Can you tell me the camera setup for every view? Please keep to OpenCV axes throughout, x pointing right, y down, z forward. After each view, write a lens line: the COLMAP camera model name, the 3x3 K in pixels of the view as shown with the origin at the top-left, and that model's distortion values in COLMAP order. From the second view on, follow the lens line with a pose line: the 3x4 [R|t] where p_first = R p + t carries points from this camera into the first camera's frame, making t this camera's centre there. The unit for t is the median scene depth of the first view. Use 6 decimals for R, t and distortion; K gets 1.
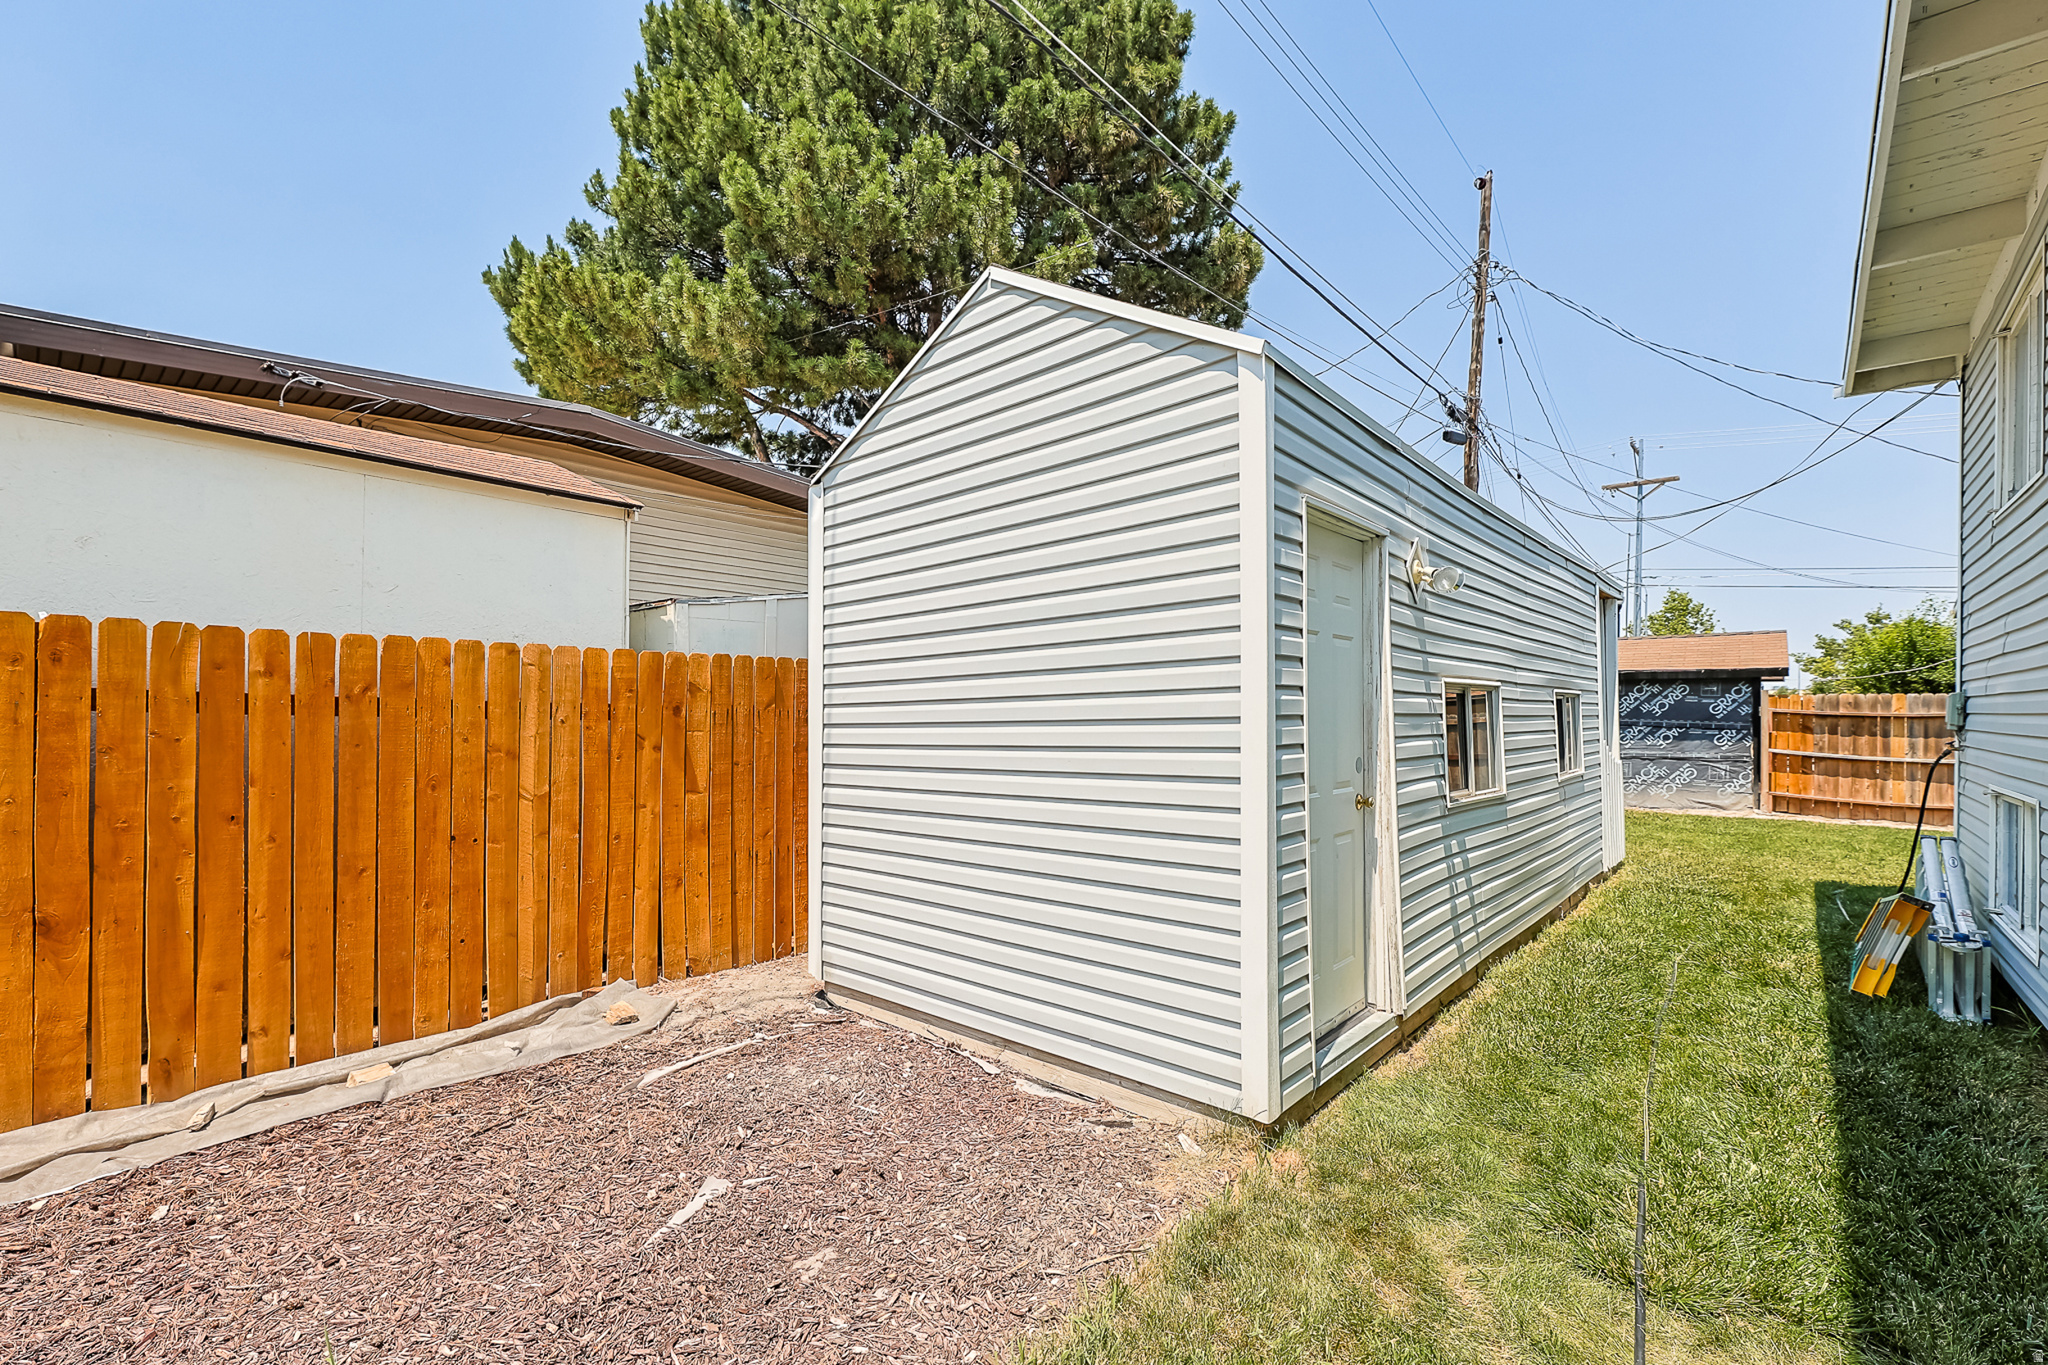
lens RADIAL K [[877.5, 0, 1030.8], [0, 877.5, 683.7], [0, 0, 1]] dist [-0.001249, -0.000221]
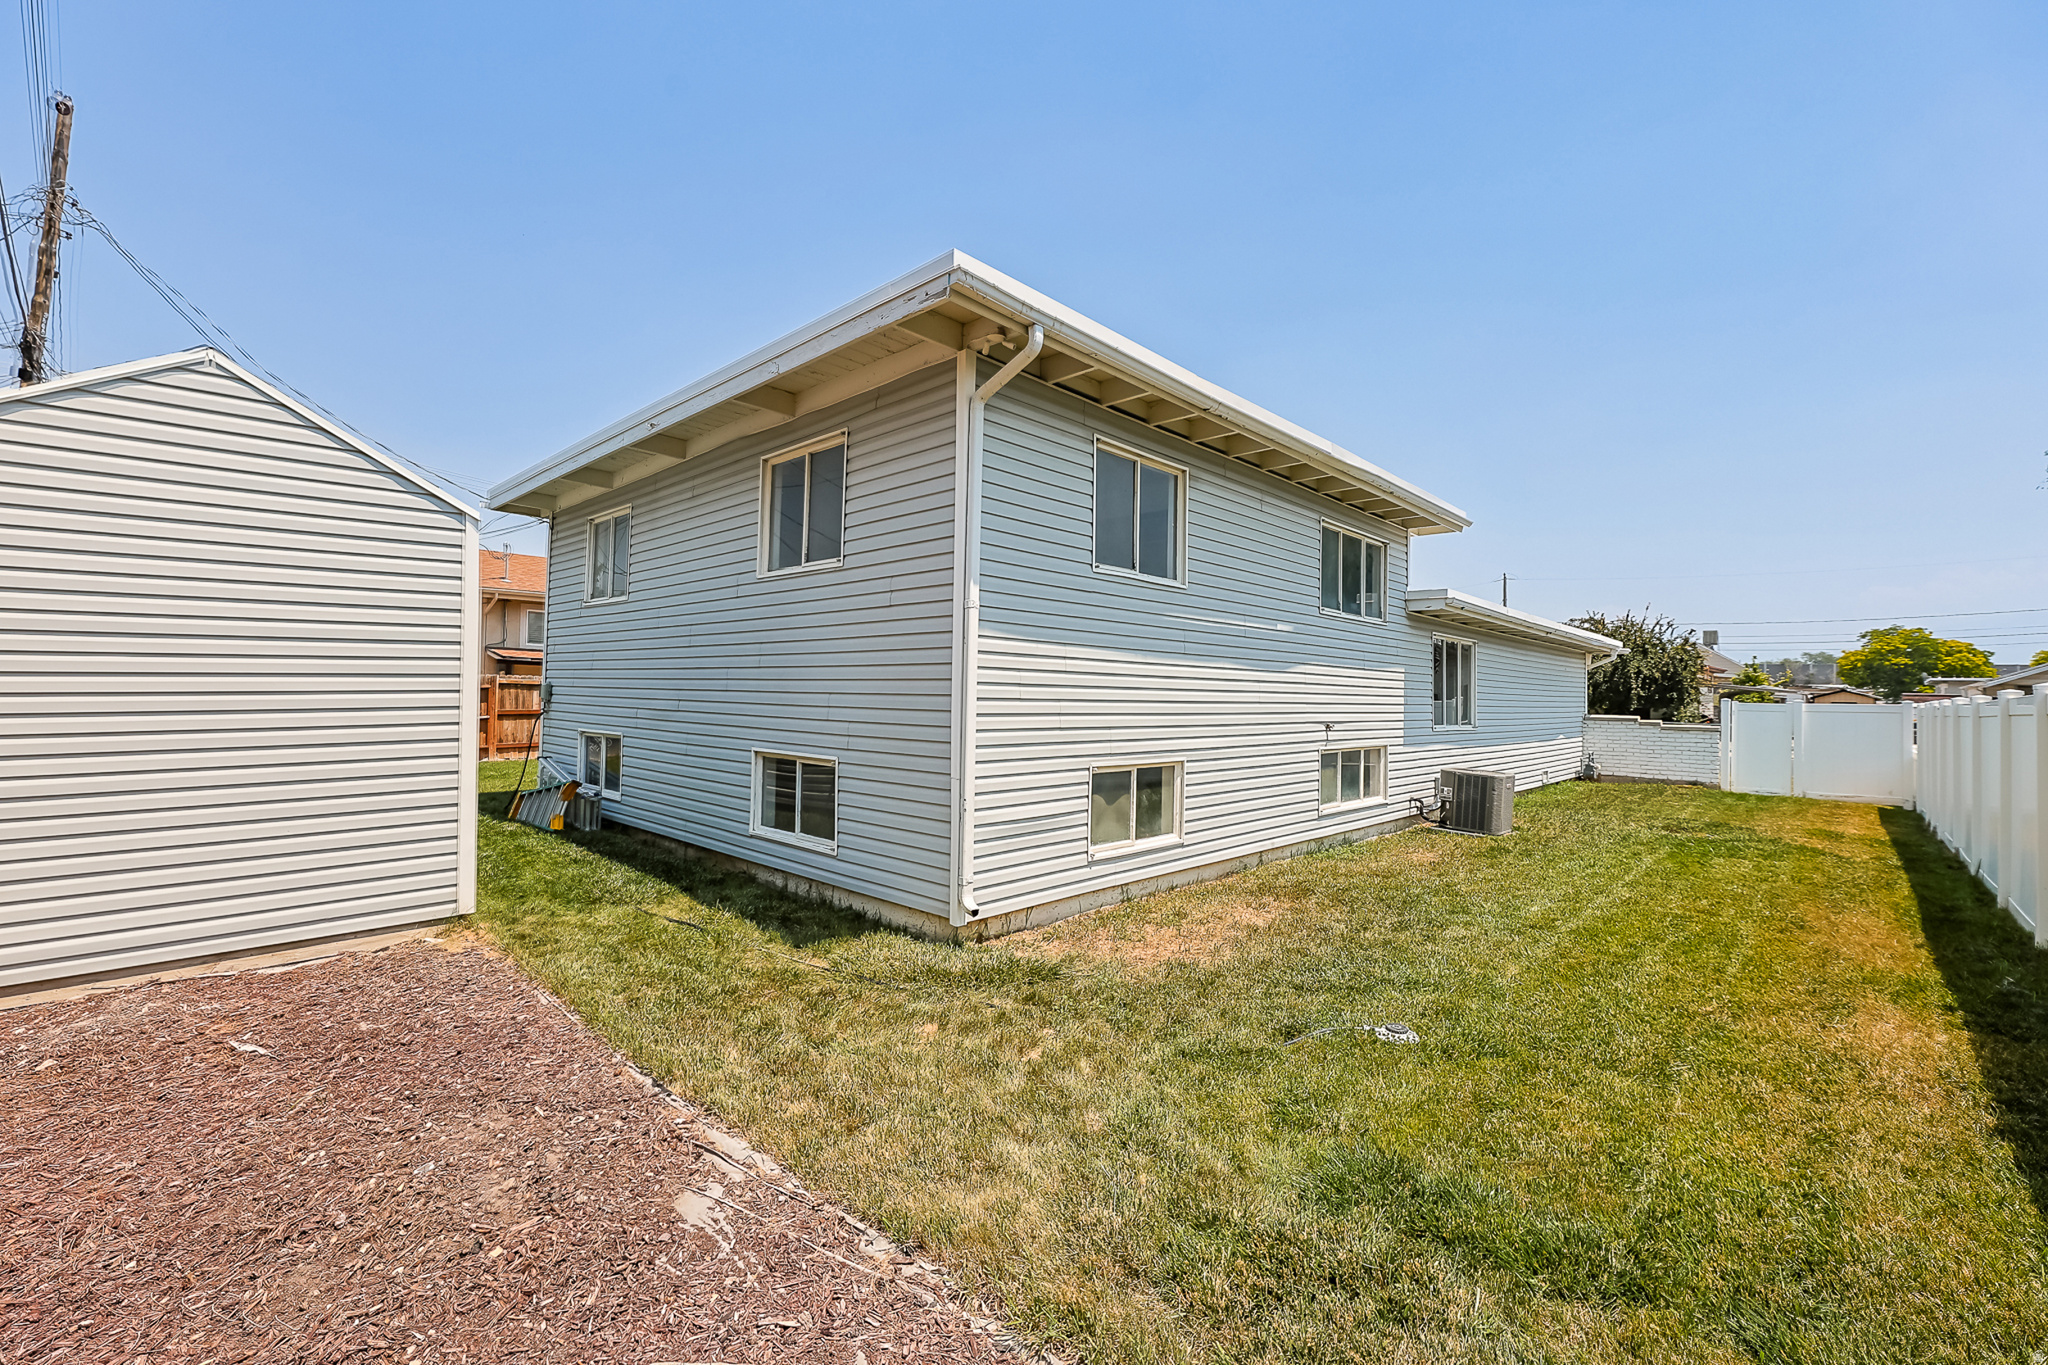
lens RADIAL K [[877.5, 0, 1030.8], [0, 877.5, 683.7], [0, 0, 1]] dist [-0.001249, -0.000221]
pose [[0.039180, 0.000647, 0.999232, -1.037519], [-0.041175, 0.999151, 0.000967, -0.042018], [-0.998383, -0.041181, 0.039174, -0.193461]]
